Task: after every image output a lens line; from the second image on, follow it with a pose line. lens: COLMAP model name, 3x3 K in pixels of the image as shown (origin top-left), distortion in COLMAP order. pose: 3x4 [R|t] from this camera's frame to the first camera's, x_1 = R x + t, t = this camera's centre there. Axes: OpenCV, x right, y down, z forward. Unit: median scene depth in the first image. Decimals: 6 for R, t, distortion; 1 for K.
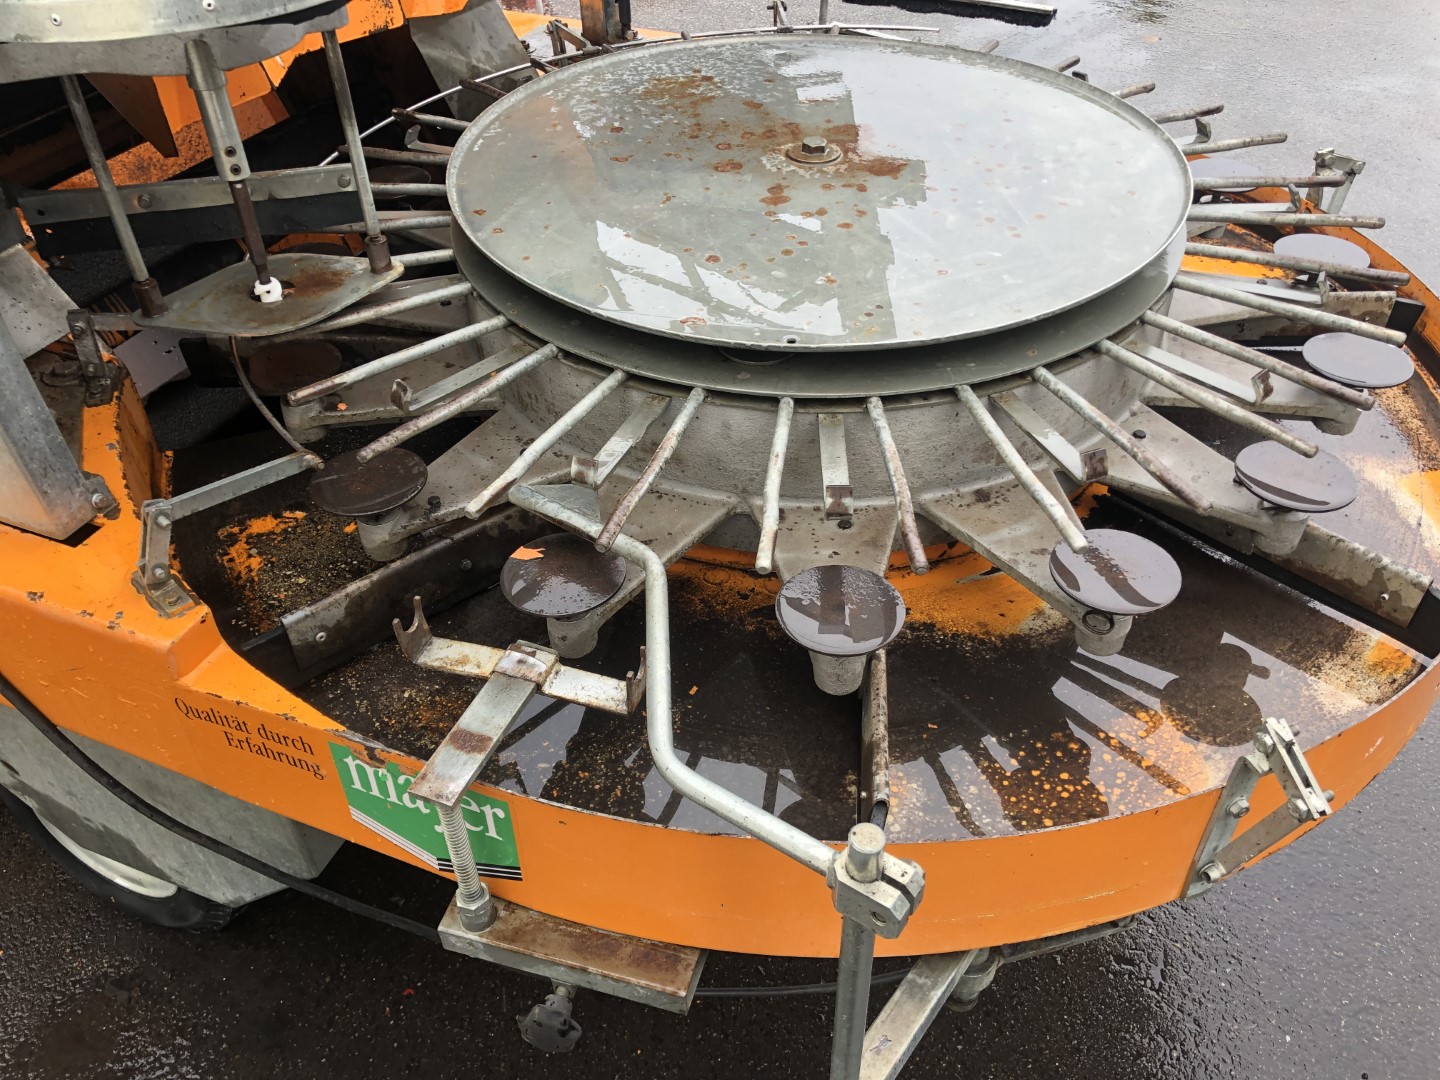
lens RADIAL K [[1152.0, 0, 720.0], [0, 1152.0, 540.0], [0, 0, 1]] dist [-0.004171, -0.002296]
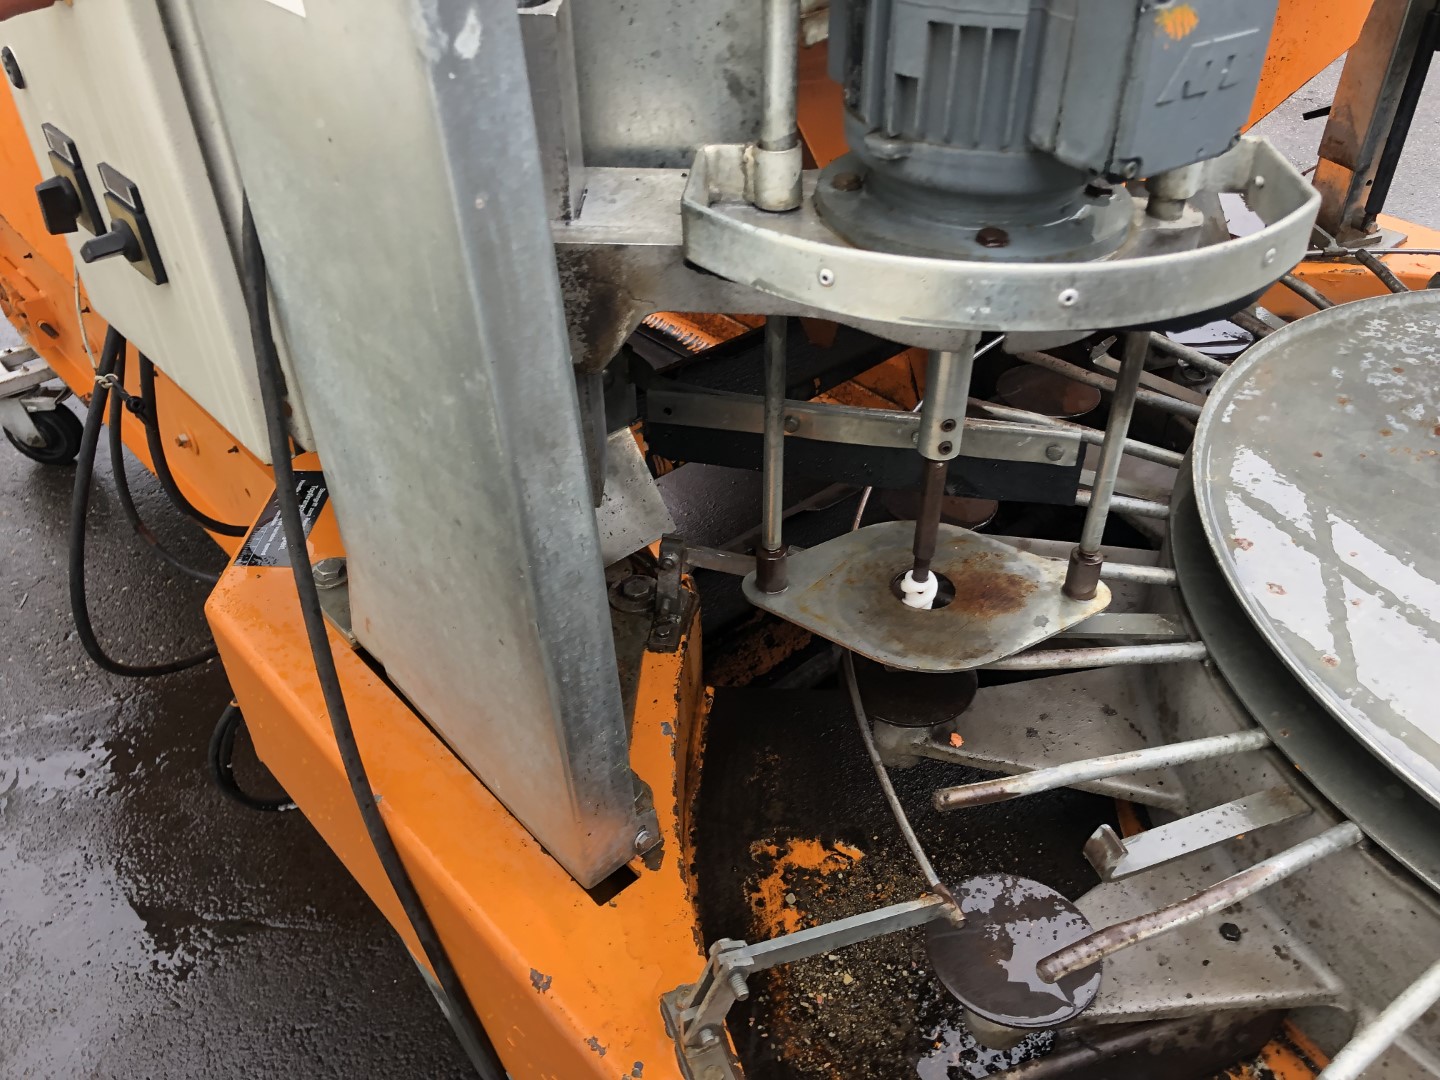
lens RADIAL K [[1248.1, 0, 723.4], [0, 1248.1, 573.5], [0, 0, 1]] dist [-0.006494, -0.006251]
pose [[0.899924, 0.256471, -0.352646, -0.219096], [-0.277847, 0.960569, -0.010445, -0.174475], [0.336062, 0.107381, 0.935699, 0.215210]]
